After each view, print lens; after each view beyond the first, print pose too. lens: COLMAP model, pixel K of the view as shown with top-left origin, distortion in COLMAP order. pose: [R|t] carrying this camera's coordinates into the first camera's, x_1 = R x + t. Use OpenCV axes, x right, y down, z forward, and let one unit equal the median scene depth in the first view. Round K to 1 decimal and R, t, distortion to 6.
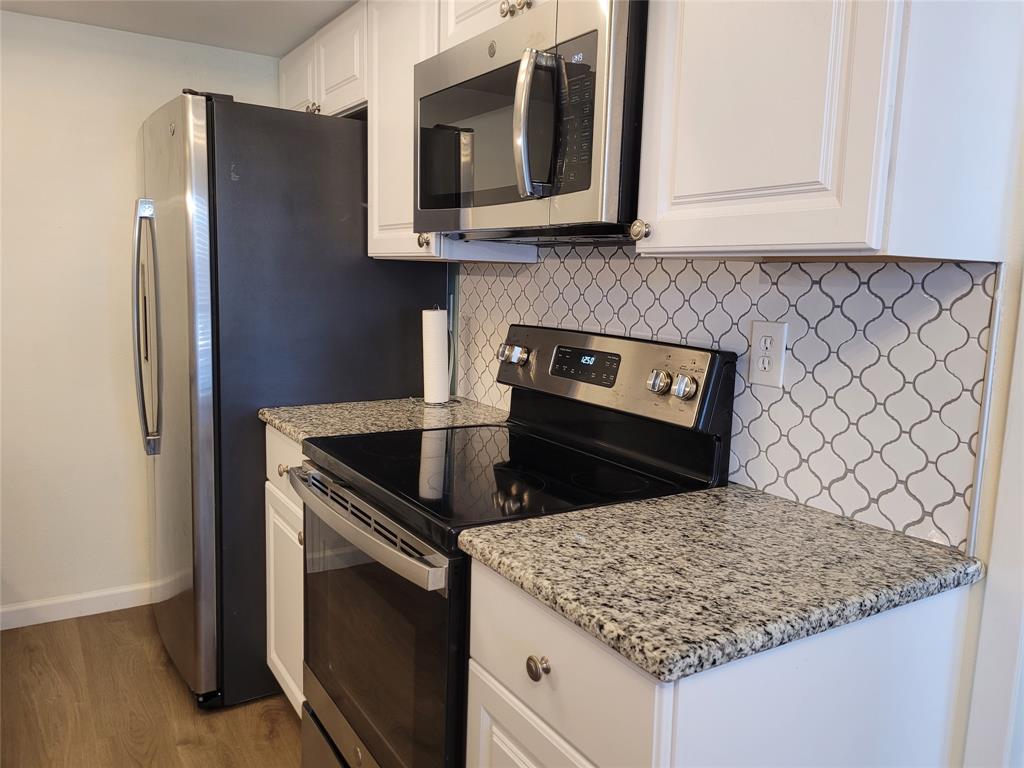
lens RADIAL K [[770.3, 0, 505.5], [0, 770.3, 378.6], [0, 0, 1]] dist [0.029755, -0.011165]
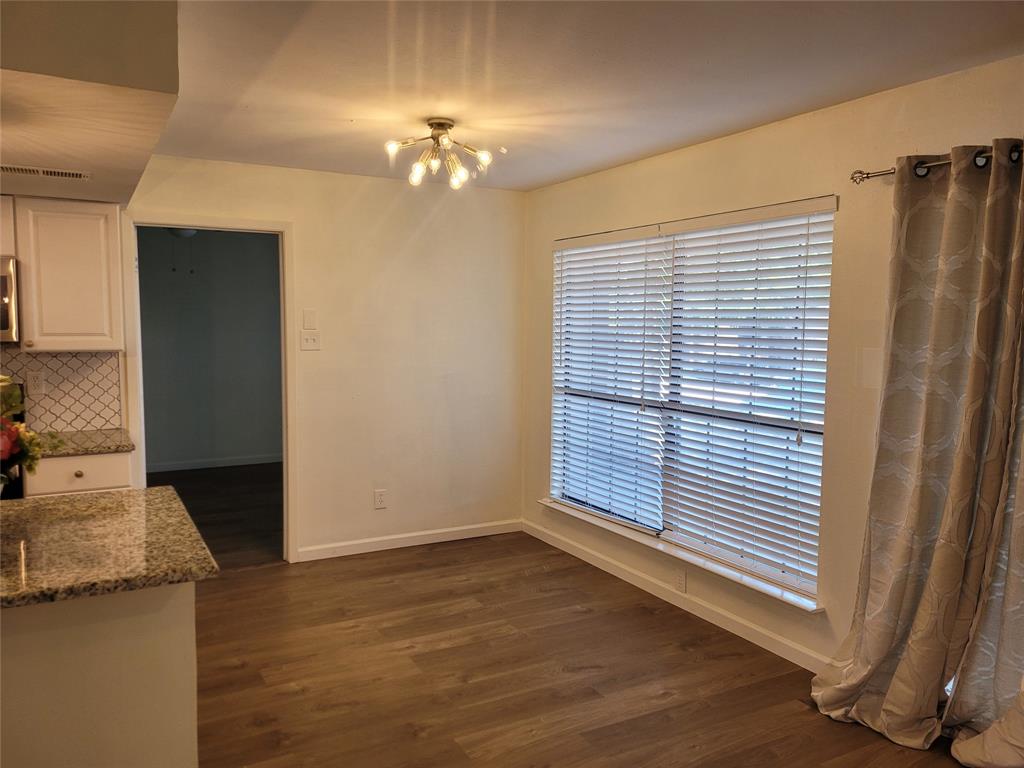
lens RADIAL K [[770.3, 0, 507.4], [0, 770.3, 386.6], [0, 0, 1]] dist [0.029755, -0.011165]
pose [[0.042775, -0.112919, 0.992683, -2.196455], [0.122937, 0.986636, 0.106934, -0.101536], [-0.991492, 0.117463, 0.056086, -0.772402]]
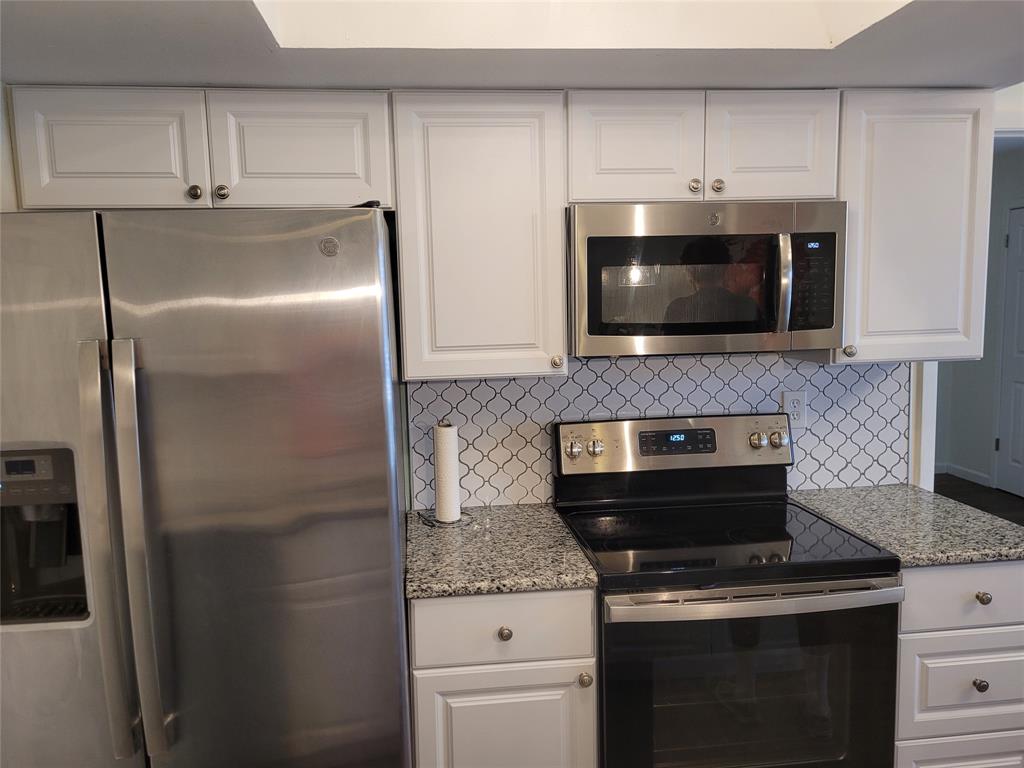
lens RADIAL K [[770.3, 0, 505.2], [0, 770.3, 384.1], [0, 0, 1]] dist [0.029755, -0.011165]
pose [[0.426677, -0.144033, 0.892861, -1.350857], [0.157173, 0.984024, 0.083630, -0.308774], [-0.890642, 0.104651, 0.442499, 0.757859]]
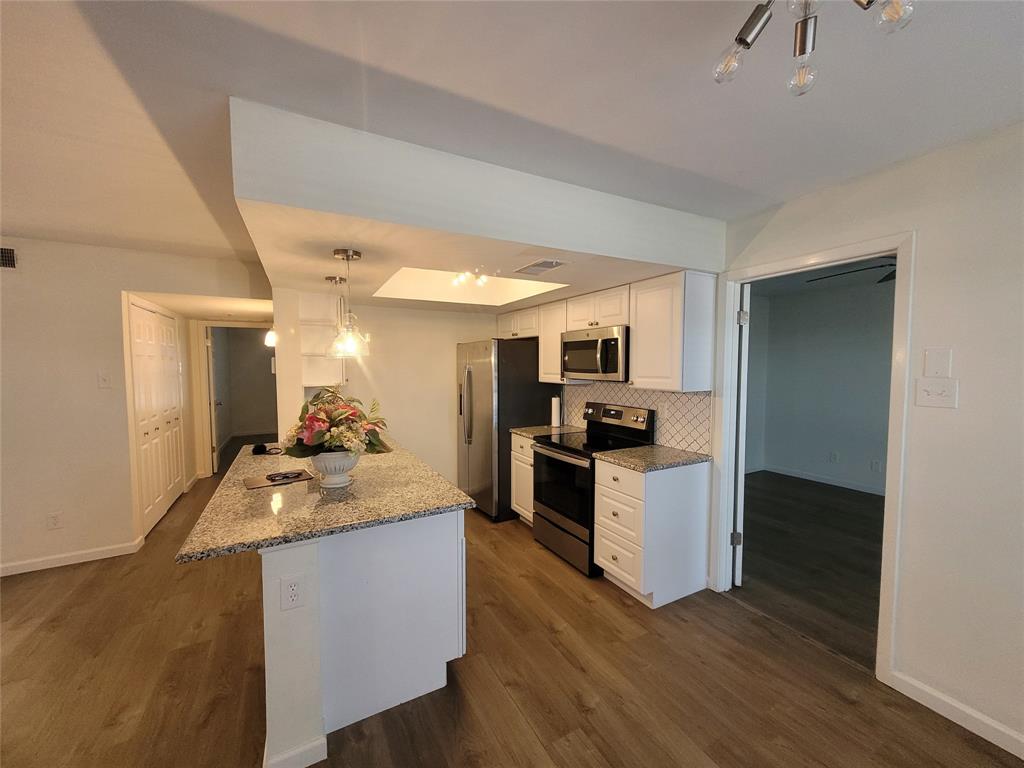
lens RADIAL K [[403.0, 0, 513.4], [0, 403.0, 388.0], [0, 0, 1]] dist [0.015157, 0.000325]
pose [[0.998718, -0.026539, -0.043116, -0.308422], [0.023230, 0.996875, -0.075497, -0.006759], [0.044985, 0.074399, 0.996213, -1.029433]]
